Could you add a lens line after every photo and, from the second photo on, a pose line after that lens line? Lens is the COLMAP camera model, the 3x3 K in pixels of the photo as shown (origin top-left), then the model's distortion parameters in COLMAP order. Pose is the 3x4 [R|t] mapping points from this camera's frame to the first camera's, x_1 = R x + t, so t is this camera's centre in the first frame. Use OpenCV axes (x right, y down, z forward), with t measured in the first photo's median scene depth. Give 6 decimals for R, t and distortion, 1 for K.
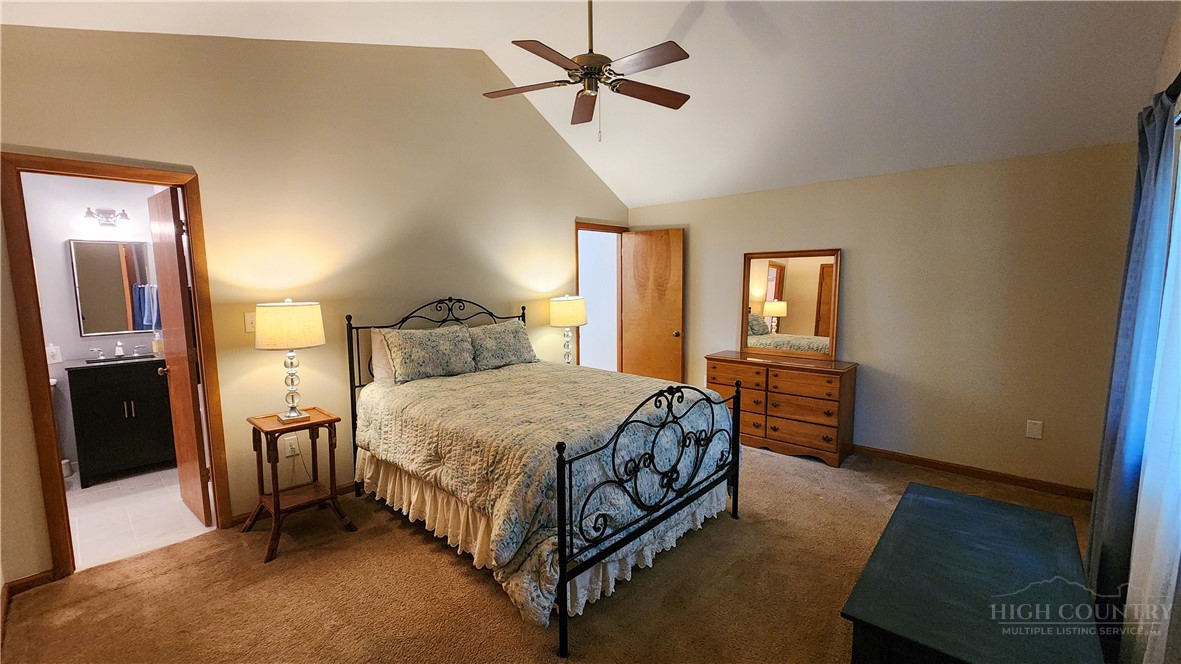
lens RADIAL K [[489.4, 0, 590.5], [0, 489.4, 332.0], [0, 0, 1]] dist [-0.000285, -0.000088]
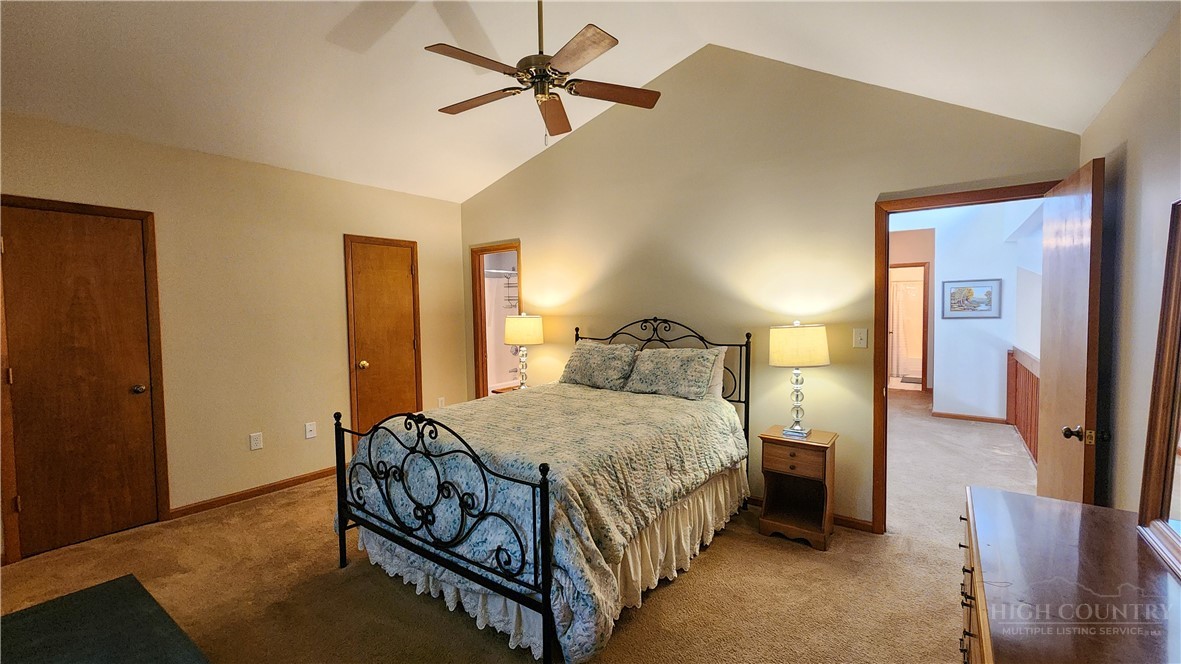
lens RADIAL K [[482.7, 0, 592.0], [0, 482.7, 357.2], [0, 0, 1]] dist [-0.016483, -0.000066]
pose [[0.116804, 0.104989, -0.987590, 0.727180], [-0.103127, 0.990303, 0.093080, -0.073603], [0.987786, 0.090975, 0.126499, 0.810579]]
